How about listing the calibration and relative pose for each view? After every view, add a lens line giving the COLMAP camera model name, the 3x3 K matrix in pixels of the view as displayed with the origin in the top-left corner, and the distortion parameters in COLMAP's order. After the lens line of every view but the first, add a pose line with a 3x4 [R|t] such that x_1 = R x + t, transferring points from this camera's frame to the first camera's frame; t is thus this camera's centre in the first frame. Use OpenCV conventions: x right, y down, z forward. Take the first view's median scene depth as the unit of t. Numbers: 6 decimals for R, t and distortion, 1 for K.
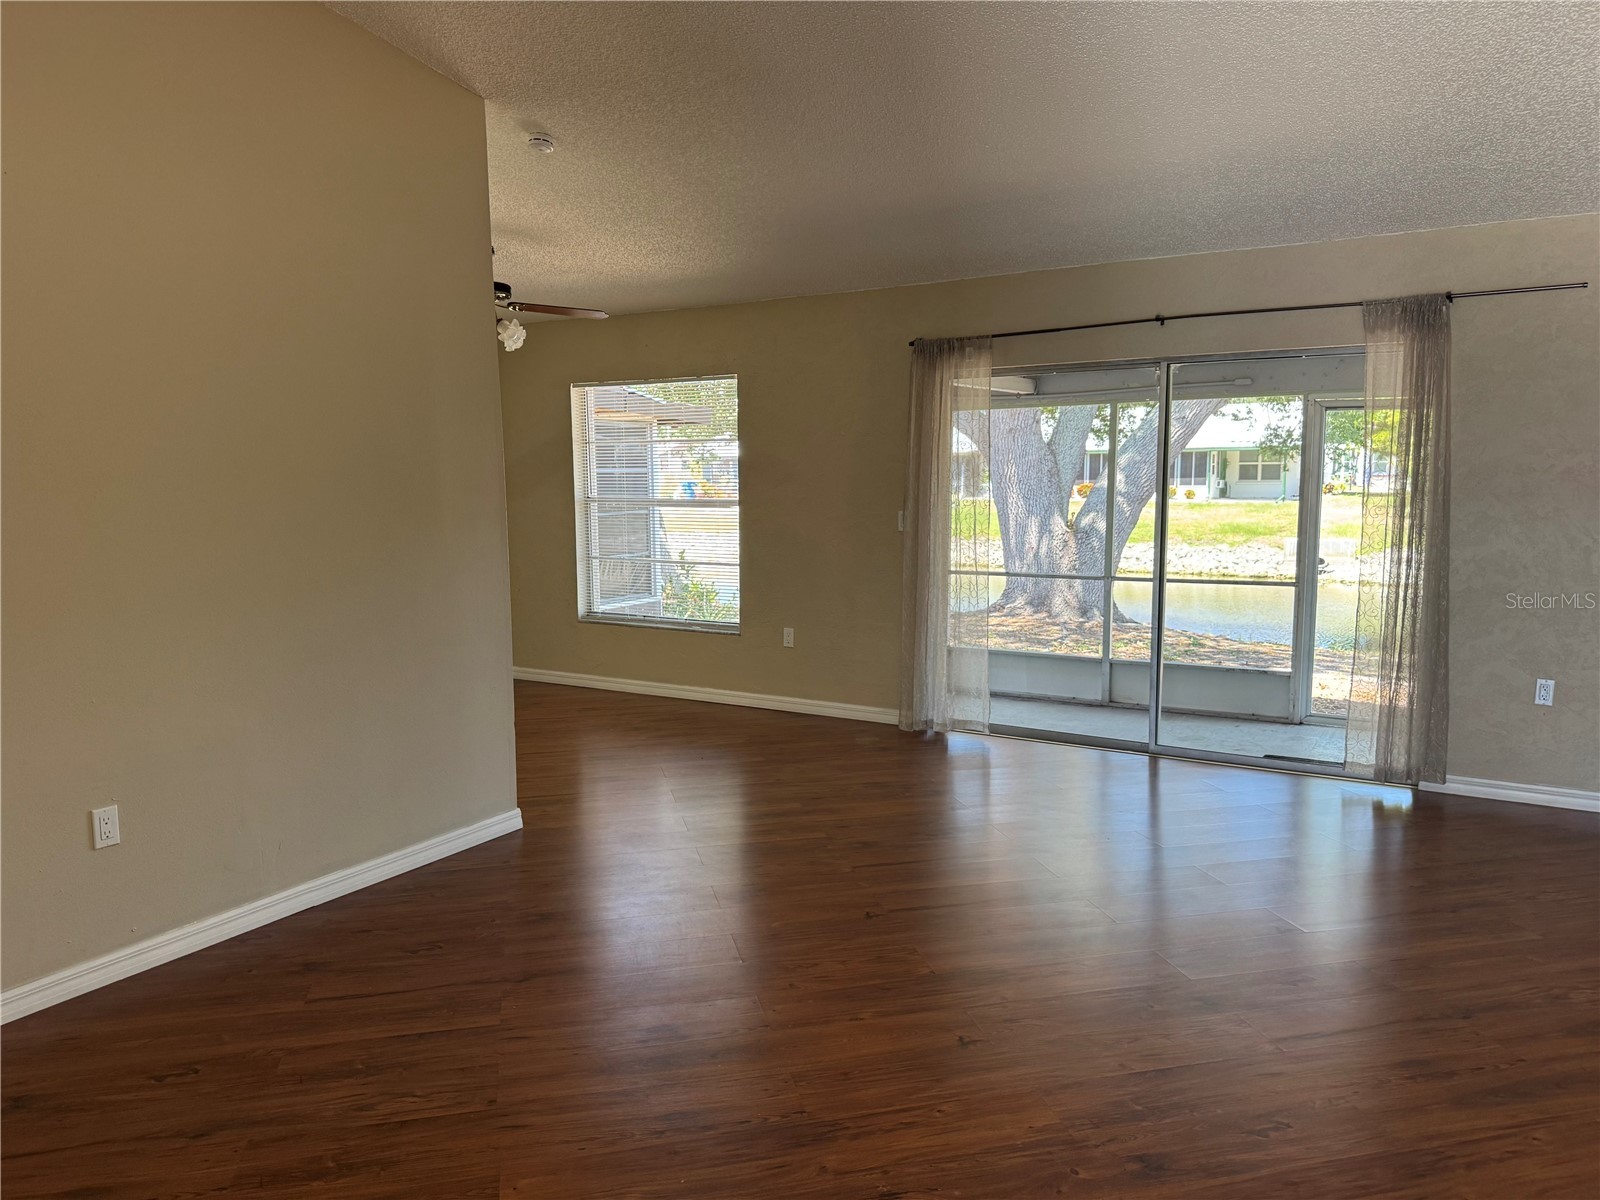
lens RADIAL K [[1123.3, 0, 793.8], [0, 1123.3, 592.1], [0, 0, 1]] dist [0.054910, -0.072554]
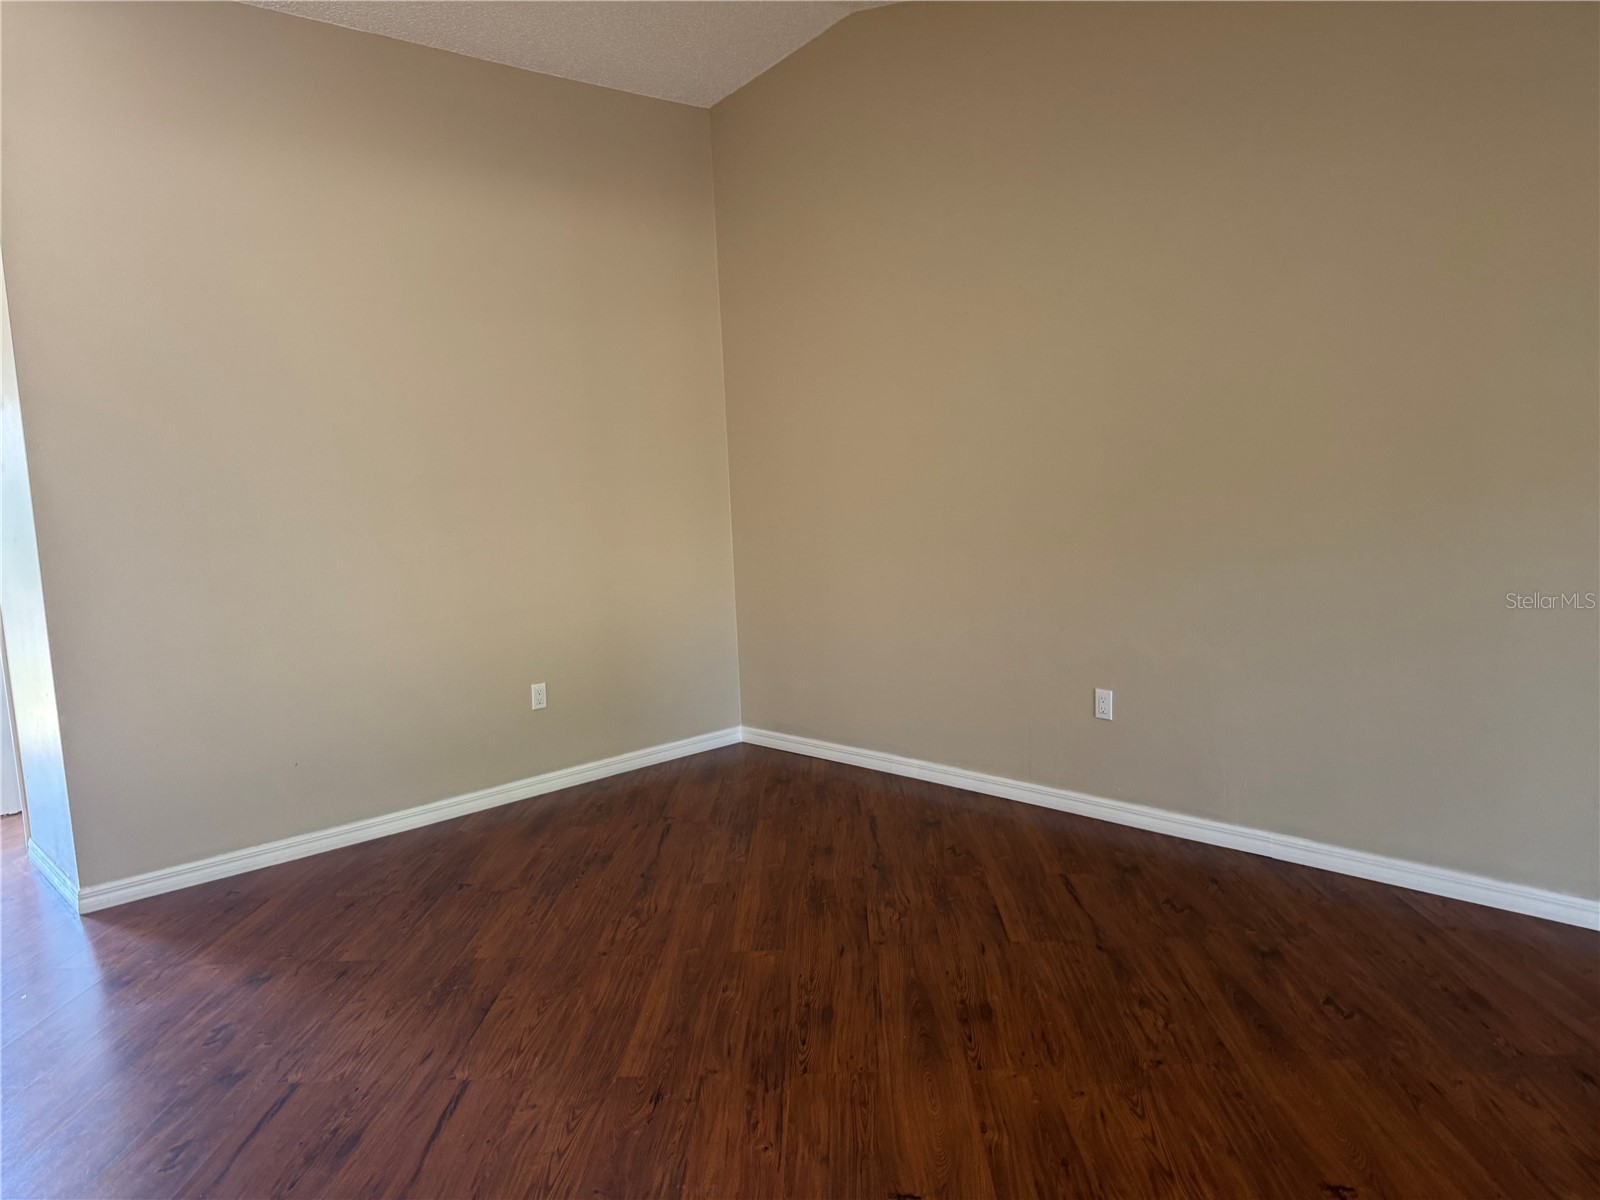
lens RADIAL K [[1123.3, 0, 800.6], [0, 1123.3, 600.0], [0, 0, 1]] dist [0.054910, -0.072554]
pose [[-0.250101, 0.130967, -0.959321, 0.776471], [-0.066204, 0.986177, 0.151893, -0.098365], [0.965954, 0.101499, -0.237973, 0.991662]]
